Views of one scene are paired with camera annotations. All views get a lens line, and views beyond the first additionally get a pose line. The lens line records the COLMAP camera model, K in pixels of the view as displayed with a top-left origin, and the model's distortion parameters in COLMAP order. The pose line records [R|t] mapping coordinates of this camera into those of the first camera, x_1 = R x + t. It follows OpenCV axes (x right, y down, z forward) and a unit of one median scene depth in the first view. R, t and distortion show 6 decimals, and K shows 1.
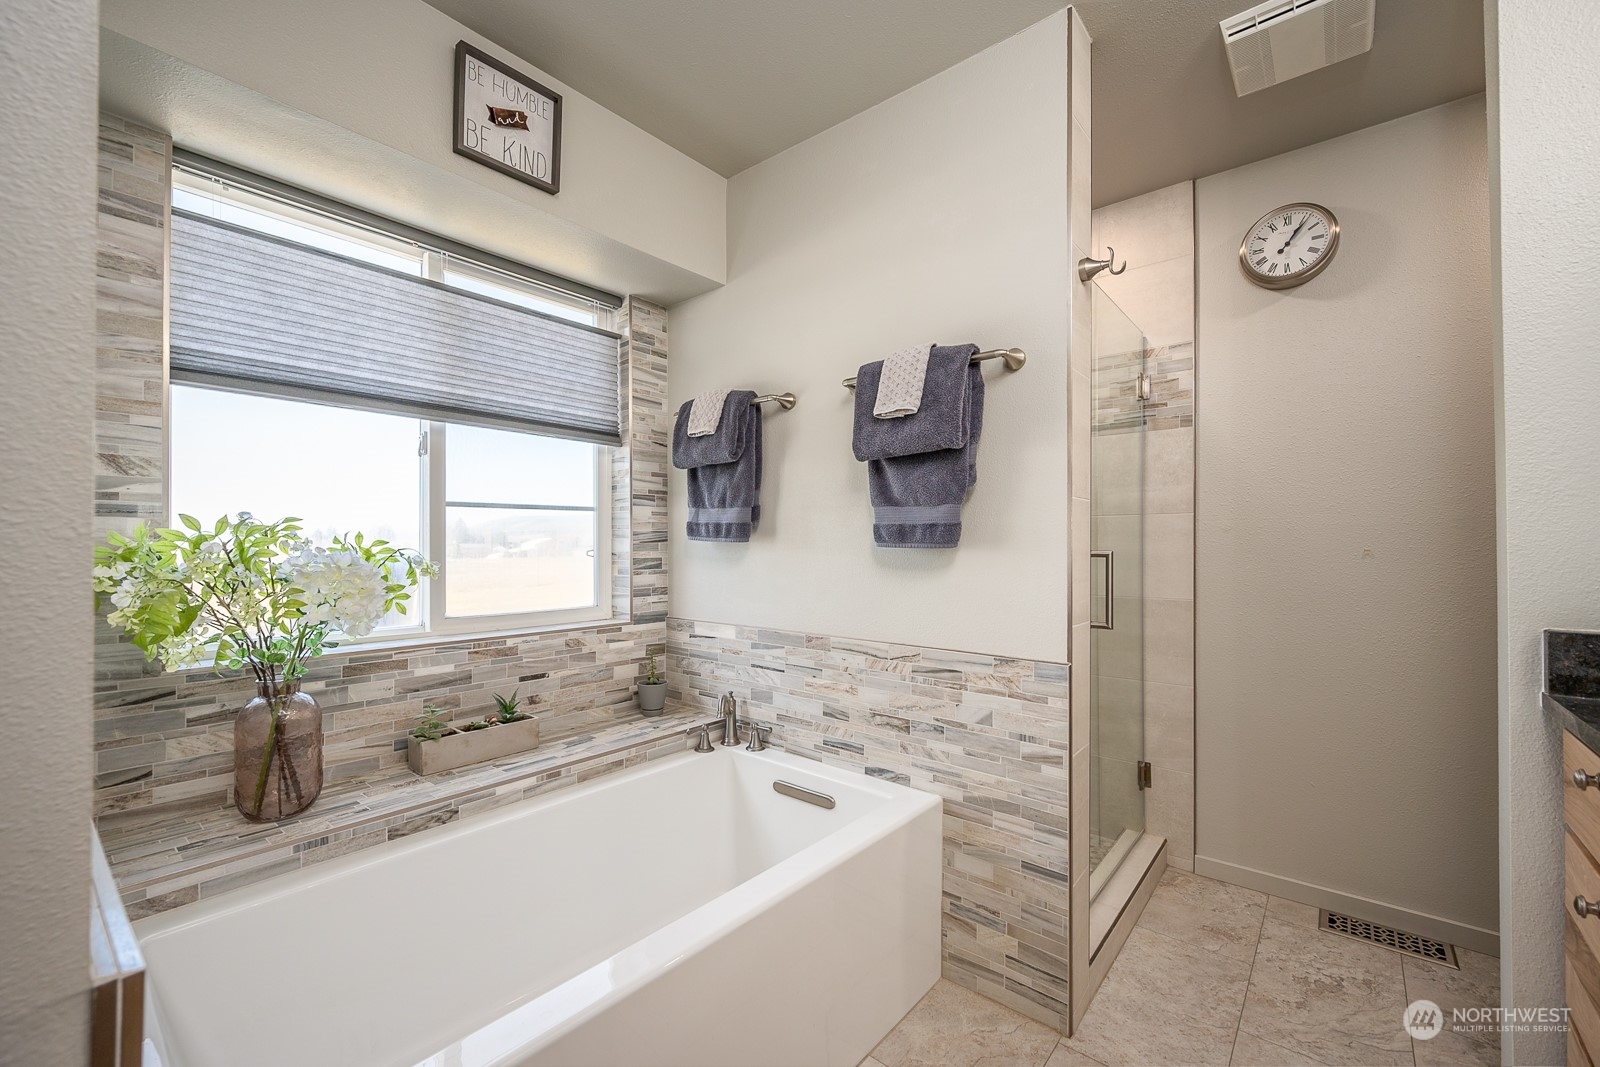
lens RADIAL K [[644.7, 0, 800.0], [0, 644.7, 533.5], [0, 0, 1]] dist [-0.001607, -0.000026]
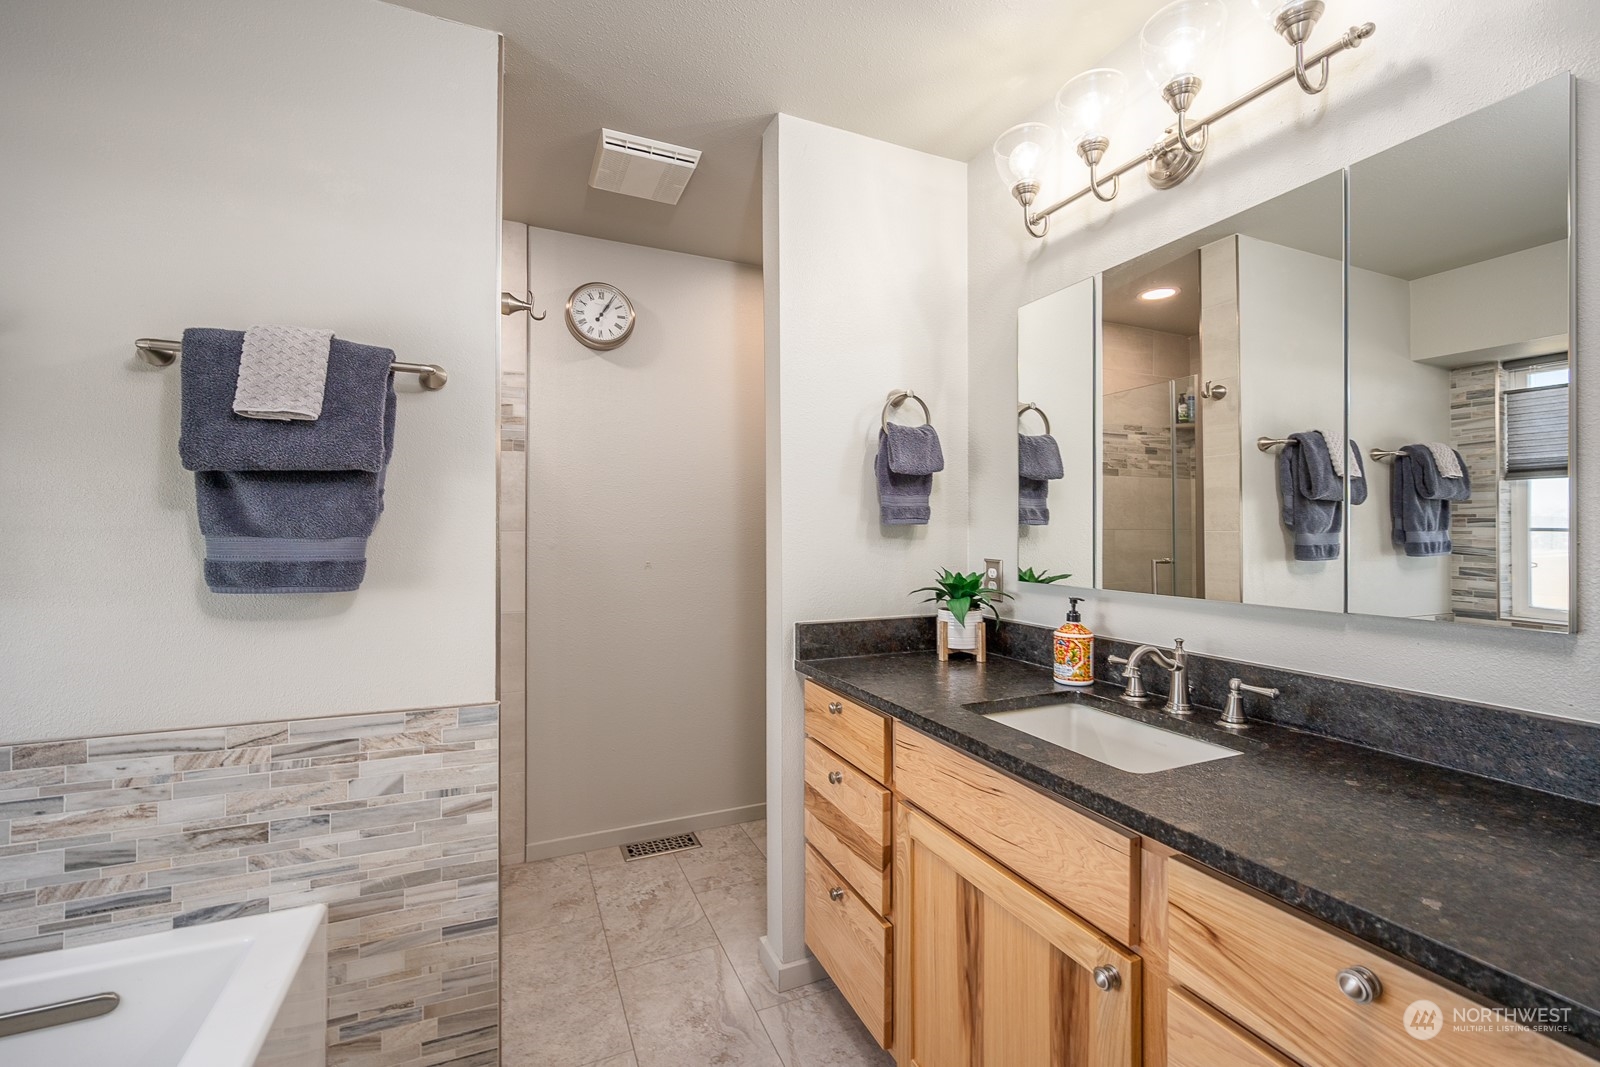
lens RADIAL K [[676.5, 0, 774.6], [0, 676.5, 517.1], [0, 0, 1]] dist [-0.002033, -0.000284]
pose [[0.457433, 0.011281, 0.889173, -0.274646], [-0.012702, 0.999900, -0.006151, -0.070074], [-0.889153, -0.008481, 0.457530, 0.132373]]
